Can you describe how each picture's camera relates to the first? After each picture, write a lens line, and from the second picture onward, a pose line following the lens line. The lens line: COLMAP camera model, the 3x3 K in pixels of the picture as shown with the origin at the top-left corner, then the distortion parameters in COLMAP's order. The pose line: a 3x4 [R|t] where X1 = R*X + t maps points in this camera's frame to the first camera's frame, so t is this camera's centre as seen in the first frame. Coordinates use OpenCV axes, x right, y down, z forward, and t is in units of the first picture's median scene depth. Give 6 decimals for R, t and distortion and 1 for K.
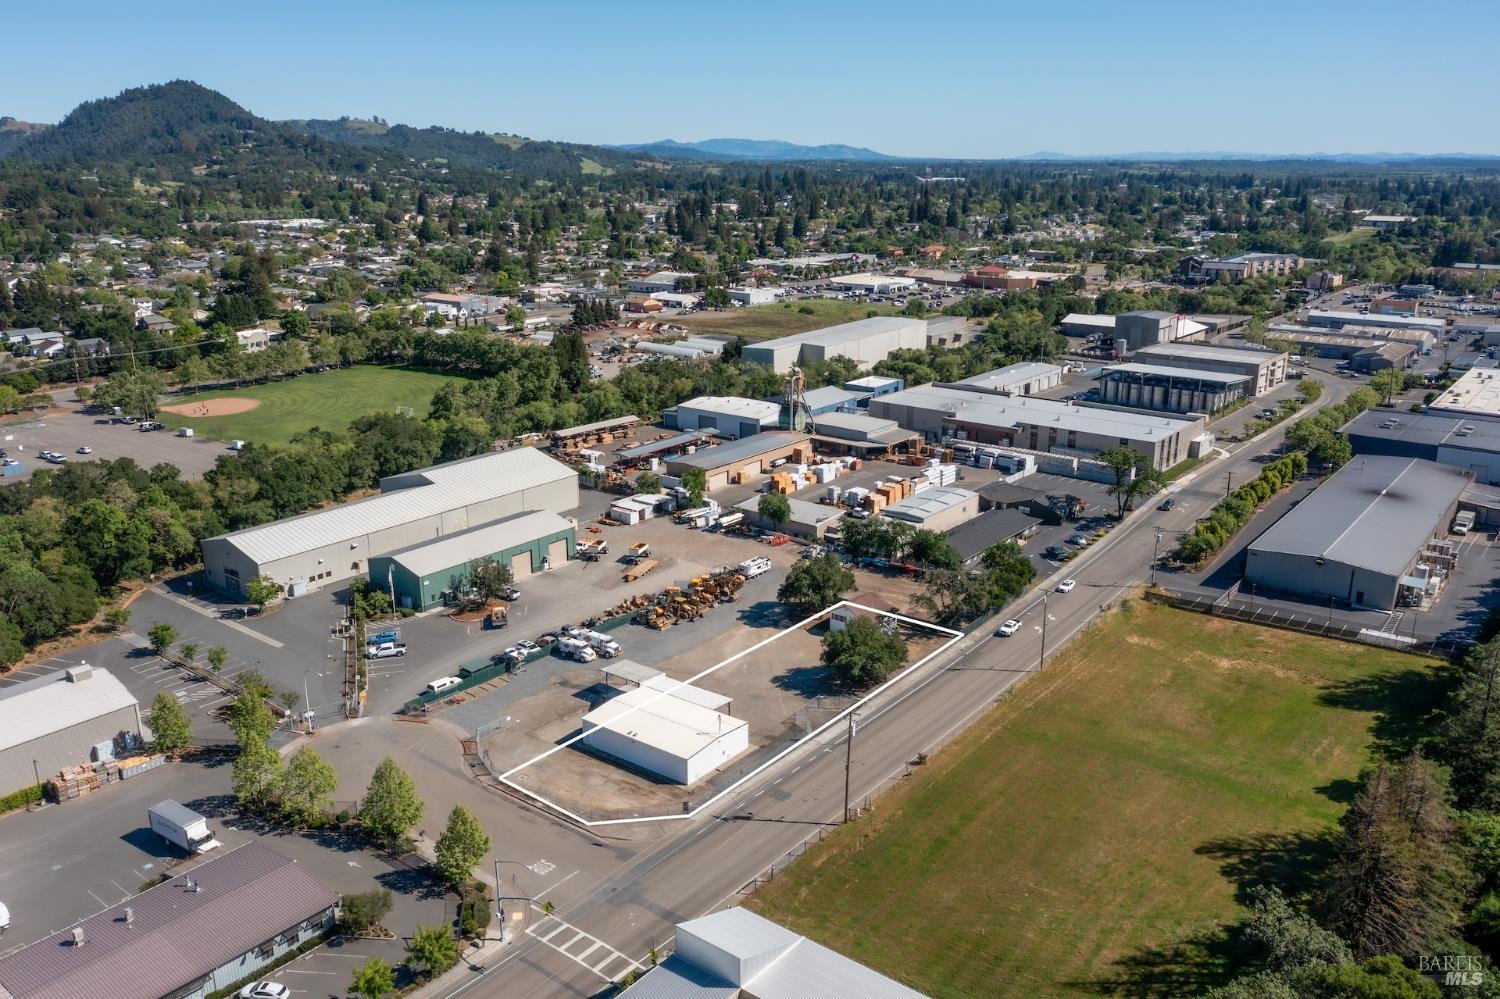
lens RADIAL K [[1175.5, 0, 750.0], [0, 1175.5, 499.5], [0, 0, 1]] dist [-0.024183, 0.005818]
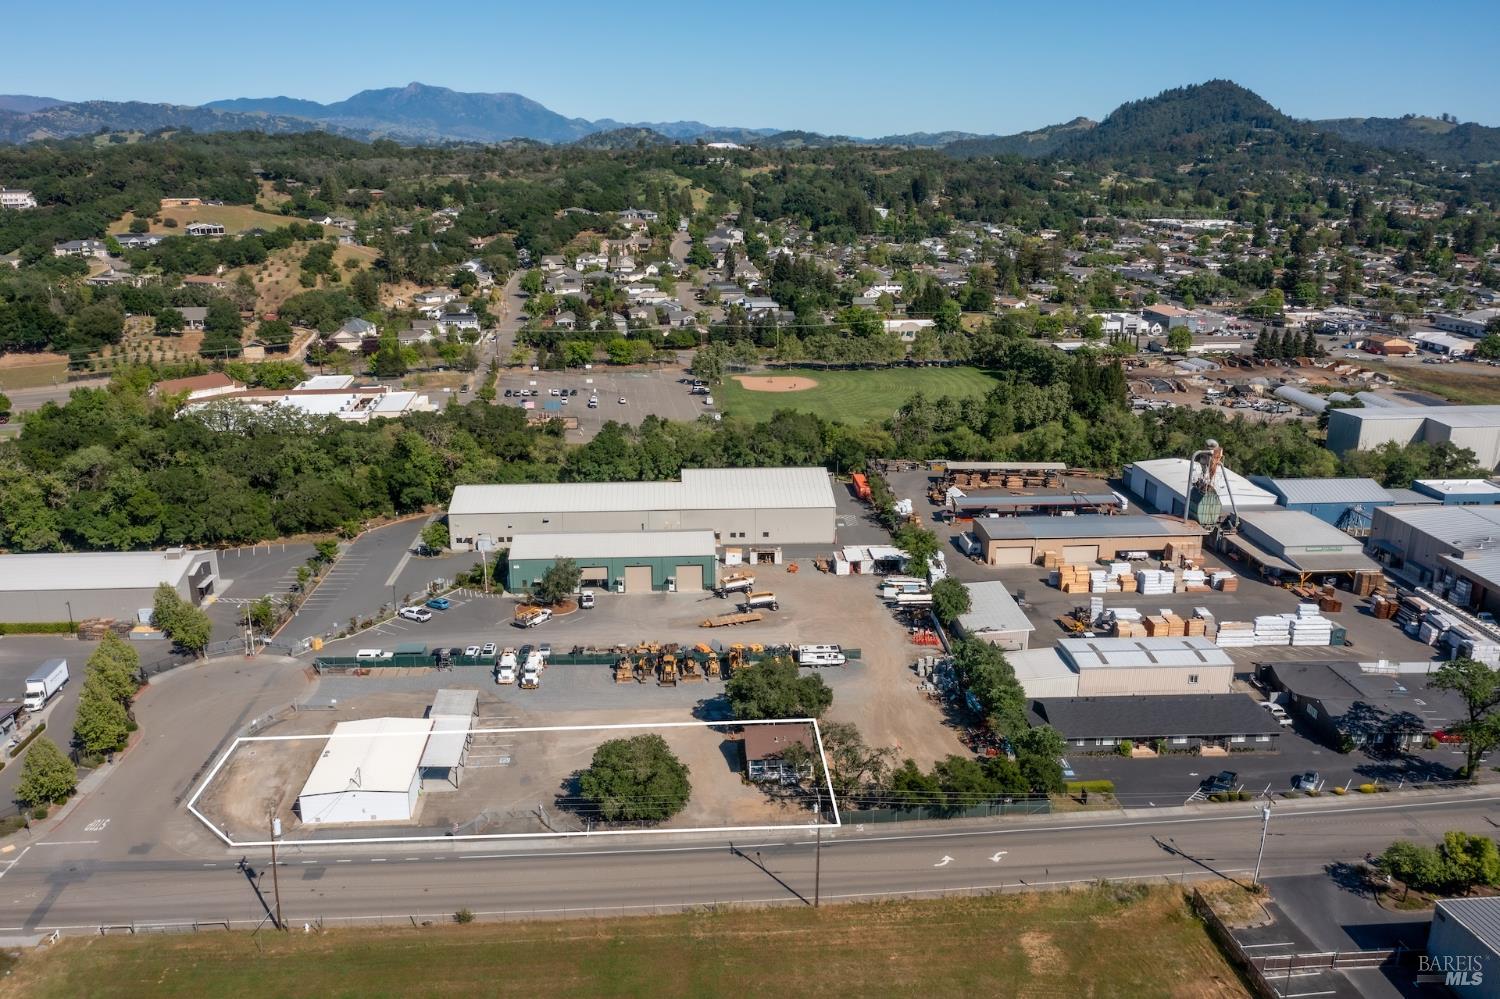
lens RADIAL K [[1175.5, 0, 750.0], [0, 1175.5, 499.5], [0, 0, 1]] dist [-0.024183, 0.005818]
pose [[0.674906, 0.213050, -0.706478, 0.464352], [-0.212442, 0.972977, 0.090468, -0.099128], [0.706661, 0.089028, 0.701929, 0.331975]]
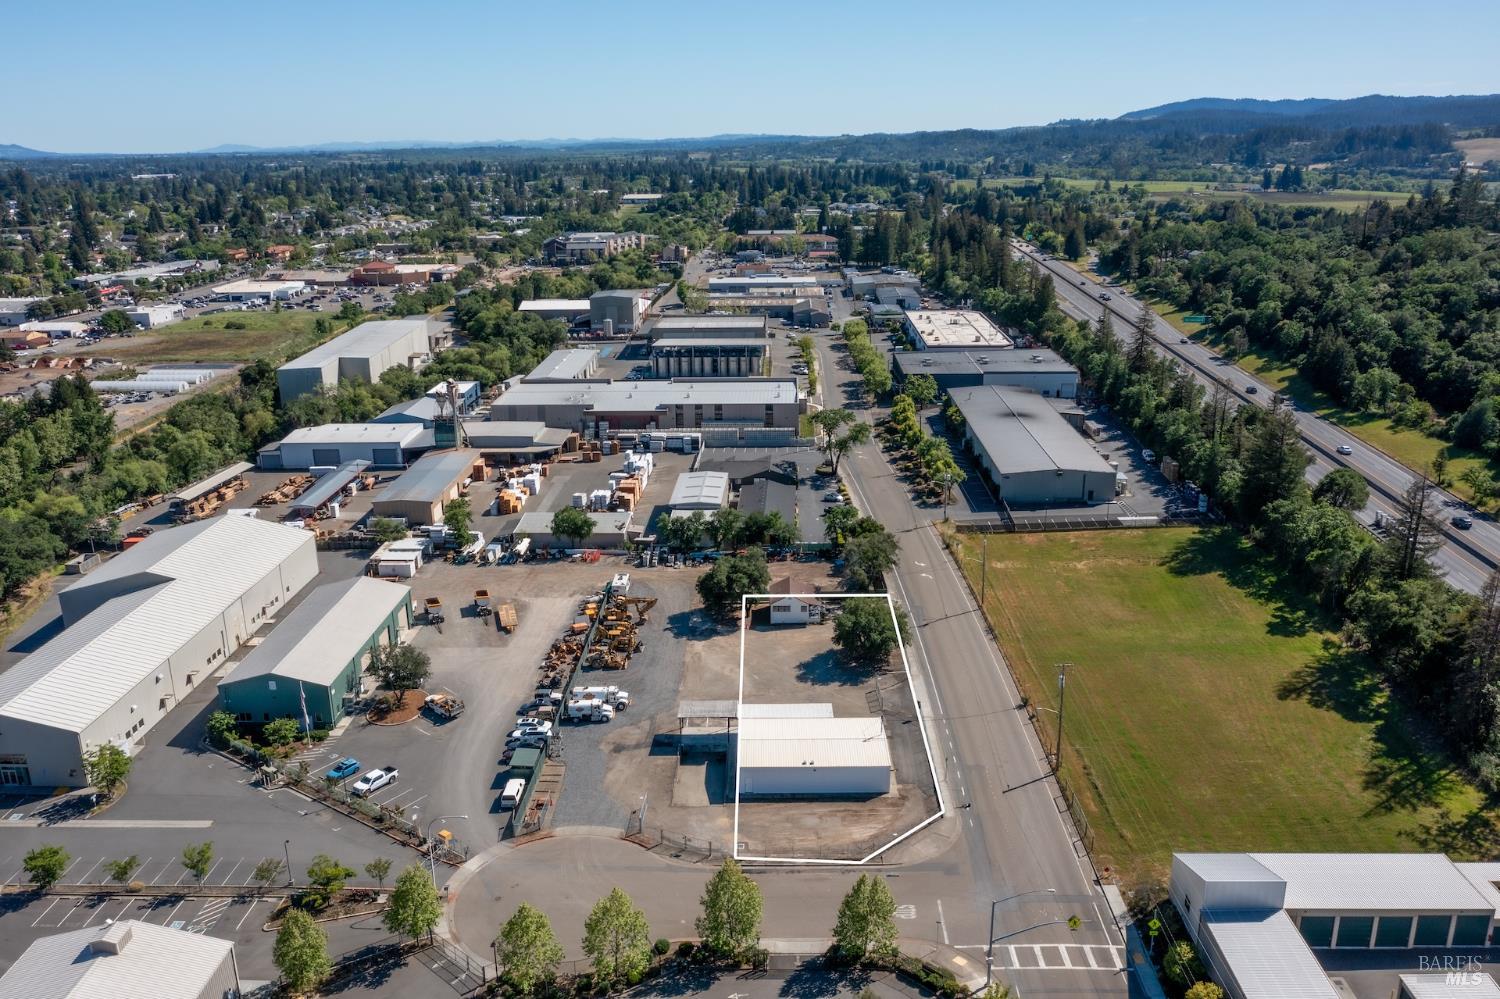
lens RADIAL K [[1175.5, 0, 750.0], [0, 1175.5, 499.5], [0, 0, 1]] dist [-0.024183, 0.005818]
pose [[0.803180, -0.183847, 0.566658, -0.378859], [0.179553, 0.981665, 0.063994, -0.044793], [-0.568034, 0.050347, 0.821464, 0.149831]]
